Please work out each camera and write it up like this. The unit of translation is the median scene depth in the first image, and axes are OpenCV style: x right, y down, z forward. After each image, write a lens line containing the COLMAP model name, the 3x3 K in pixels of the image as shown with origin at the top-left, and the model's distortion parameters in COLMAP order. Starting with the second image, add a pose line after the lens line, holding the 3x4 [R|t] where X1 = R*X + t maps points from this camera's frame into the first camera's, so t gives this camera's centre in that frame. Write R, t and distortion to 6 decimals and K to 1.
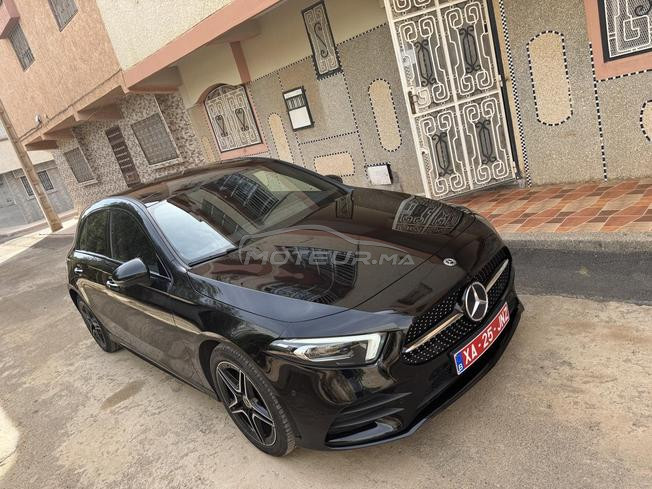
lens RADIAL K [[461.0, 0, 329.4], [0, 461.0, 244.9], [0, 0, 1]] dist [0.059283, -0.078344]
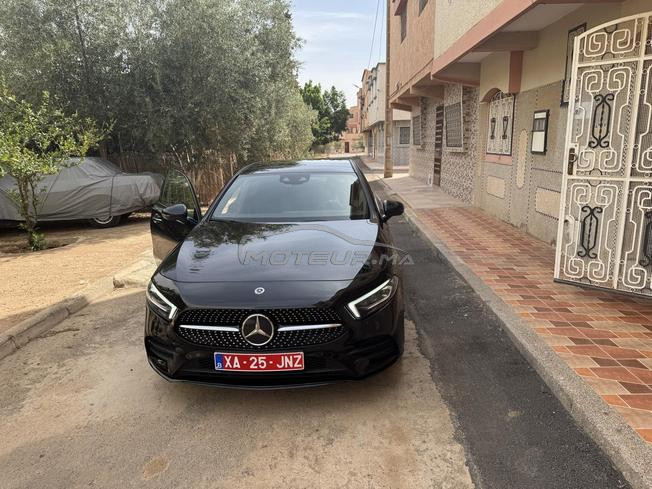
lens RADIAL K [[461.0, 0, 329.4], [0, 461.0, 244.9], [0, 0, 1]] dist [0.059283, -0.078344]
pose [[0.654703, 0.410427, -0.634754, 0.487482], [-0.376945, 0.905157, 0.196476, -0.168099], [0.655192, 0.110634, 0.747318, 0.092073]]
